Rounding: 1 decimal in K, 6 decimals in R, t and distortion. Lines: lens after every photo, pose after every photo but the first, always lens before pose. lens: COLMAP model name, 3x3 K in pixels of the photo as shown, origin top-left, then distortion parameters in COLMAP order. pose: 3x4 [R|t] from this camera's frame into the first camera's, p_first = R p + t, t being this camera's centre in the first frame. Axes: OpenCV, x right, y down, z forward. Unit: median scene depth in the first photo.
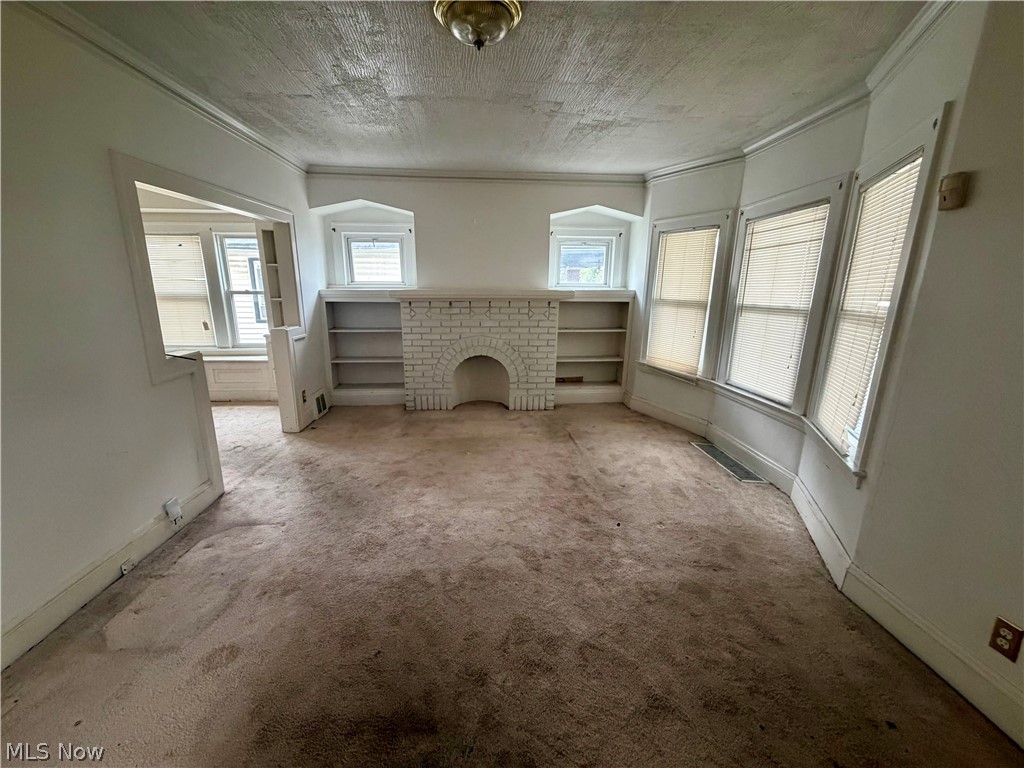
lens RADIAL K [[407.0, 0, 510.8], [0, 407.0, 383.9], [0, 0, 1]] dist [-0.000049, -0.000446]
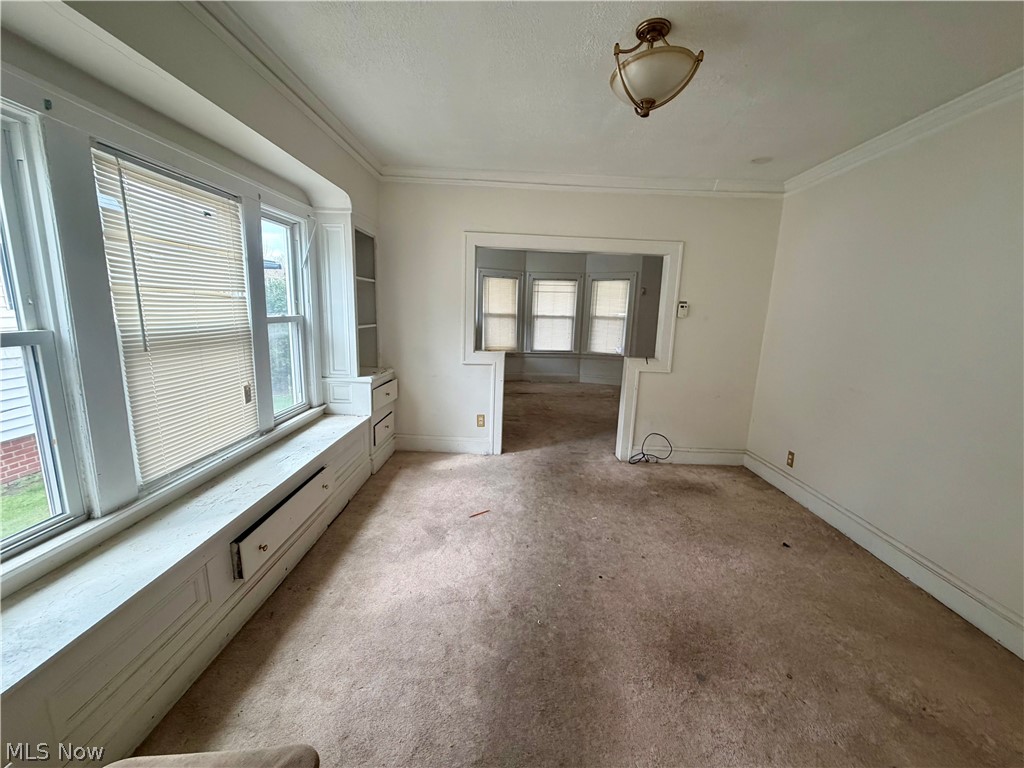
lens RADIAL K [[407.0, 0, 508.0], [0, 407.0, 385.2], [0, 0, 1]] dist [-0.000049, -0.000446]
pose [[0.074095, -0.197439, 0.977511, -1.952393], [0.207331, 0.961837, 0.178557, -0.287078], [-0.975461, 0.189438, 0.112203, 1.082493]]
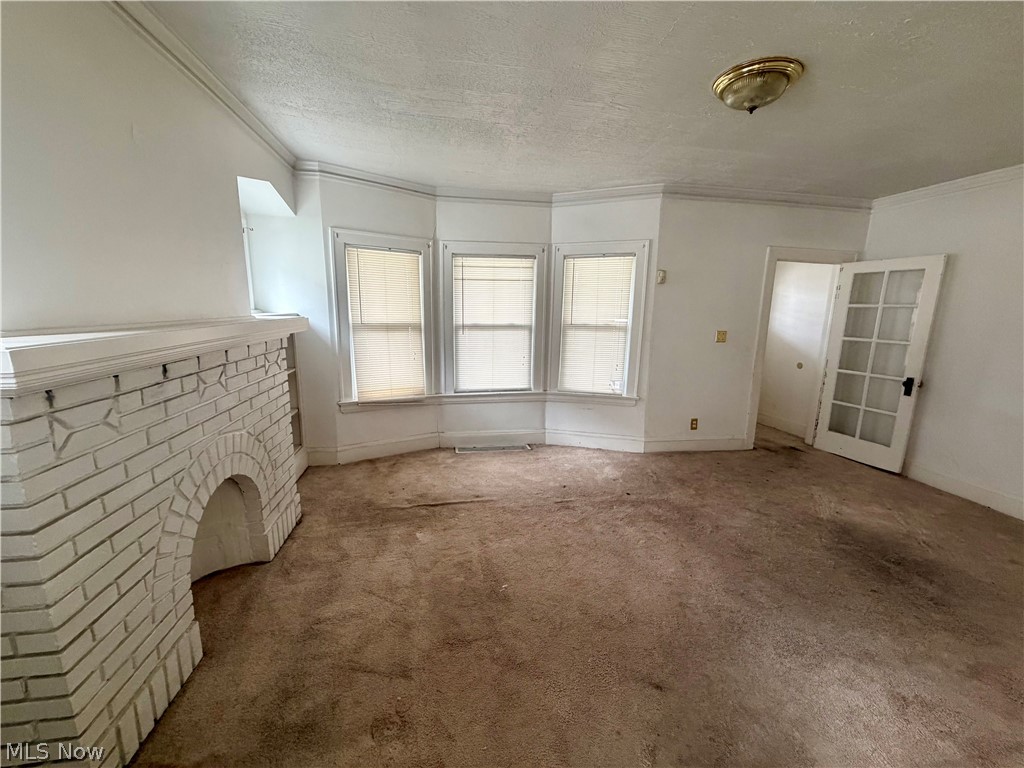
lens RADIAL K [[407.0, 0, 505.6], [0, 407.0, 385.2], [0, 0, 1]] dist [-0.000049, -0.000446]
pose [[-0.087236, -0.201851, 0.975524, -0.720867], [0.216844, 0.951928, 0.216359, -0.284206], [-0.972301, 0.230410, -0.039272, 1.070896]]
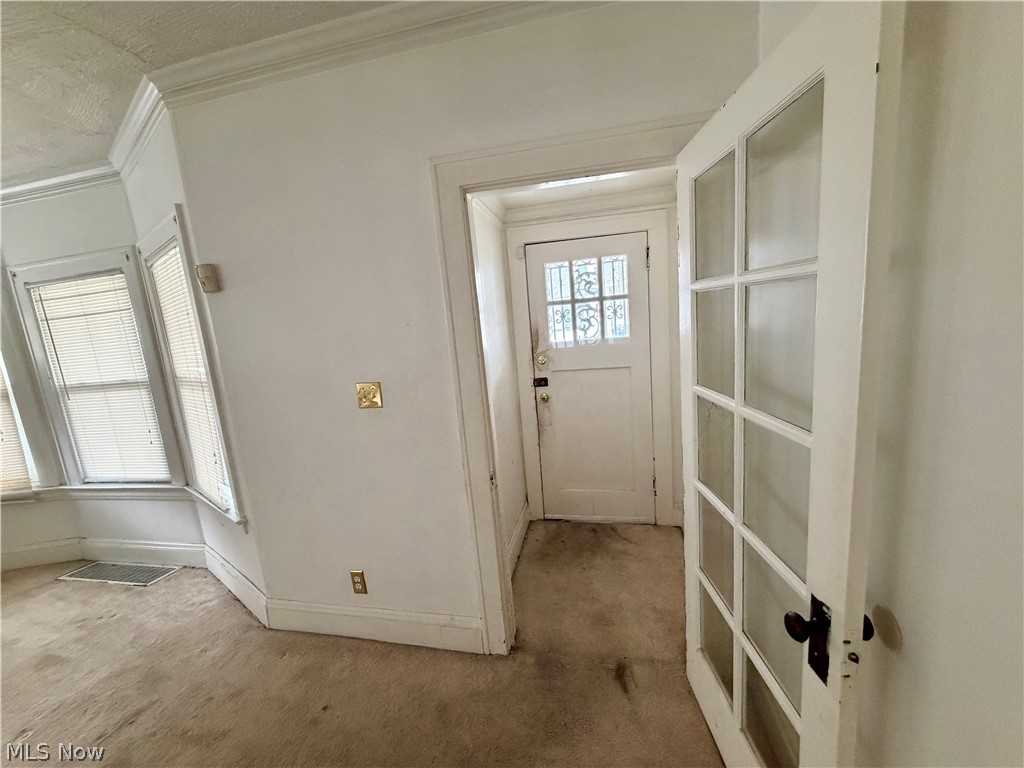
lens RADIAL K [[407.0, 0, 509.7], [0, 407.0, 384.1], [0, 0, 1]] dist [-0.000049, -0.000446]
pose [[0.273738, -0.197325, 0.941345, 0.061493], [0.311261, 0.944234, 0.107418, -0.011861], [-0.910046, 0.263599, 0.319892, -0.060660]]
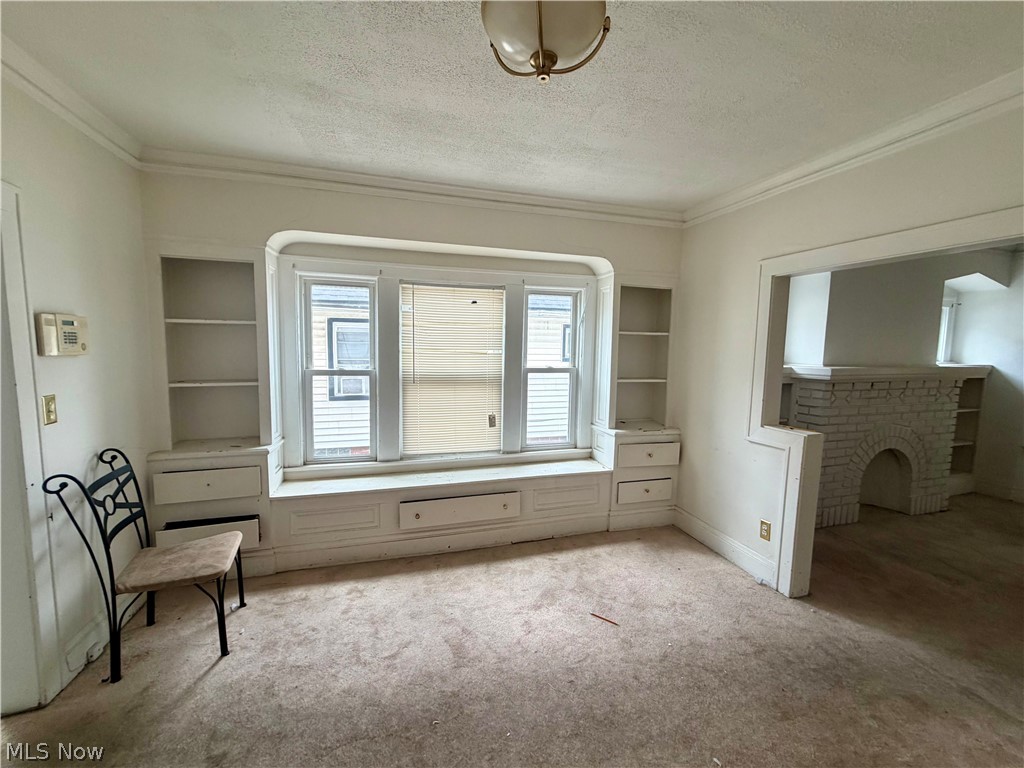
lens RADIAL K [[407.0, 0, 509.9], [0, 407.0, 385.9], [0, 0, 1]] dist [-0.000049, -0.000446]
pose [[0.974654, -0.017543, 0.223030, -1.434129], [0.048648, 0.989685, -0.134746, -0.179091], [-0.218365, 0.142180, 0.965454, 0.577643]]
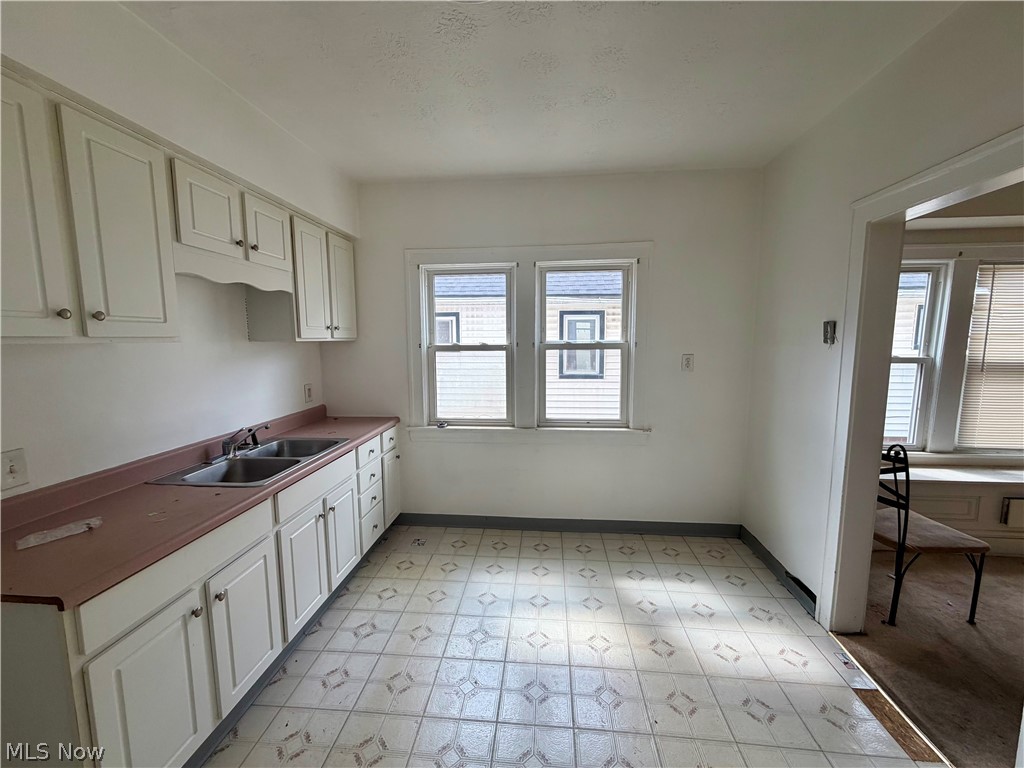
lens RADIAL K [[407.0, 0, 508.8], [0, 407.0, 384.2], [0, 0, 1]] dist [-0.000049, -0.000446]
pose [[0.987897, 0.000970, -0.155109, -2.382080], [-0.020055, 0.992386, -0.121526, -0.168314], [0.153810, 0.123166, 0.980394, 0.520376]]
